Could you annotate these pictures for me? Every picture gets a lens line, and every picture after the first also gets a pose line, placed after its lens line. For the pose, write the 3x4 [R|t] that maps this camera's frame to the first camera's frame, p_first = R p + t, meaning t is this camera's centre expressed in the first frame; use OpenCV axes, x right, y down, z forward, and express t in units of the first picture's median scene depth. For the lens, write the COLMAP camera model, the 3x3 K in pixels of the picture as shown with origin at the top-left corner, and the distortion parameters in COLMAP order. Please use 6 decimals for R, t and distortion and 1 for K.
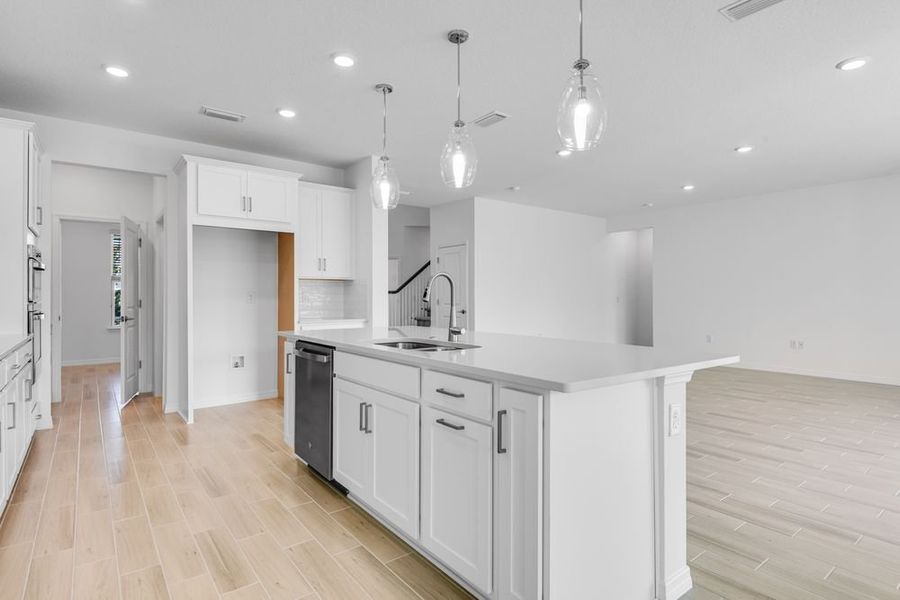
lens RADIAL K [[474.3, 0, 450.0], [0, 474.3, 300.0], [0, 0, 1]] dist [0.042356, -0.041041]
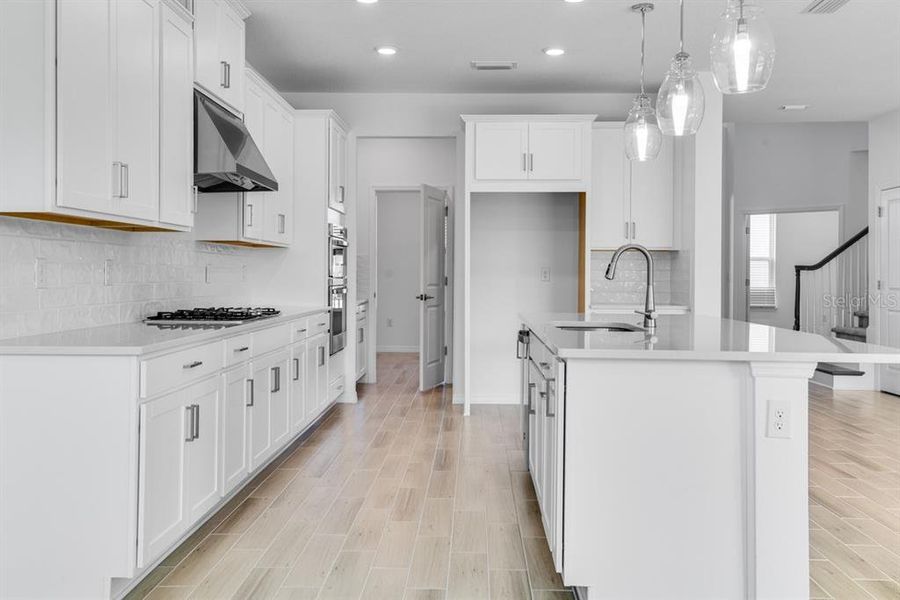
lens RADIAL K [[865.3, 0, 450.0], [0, 865.3, 300.0], [0, 0, 1]] dist [0.003308, 0.009370]
pose [[0.765421, 0.023775, -0.643090, 0.441571], [-0.010236, 0.999641, 0.024772, 0.003282], [0.643448, -0.012378, 0.765390, -0.239845]]
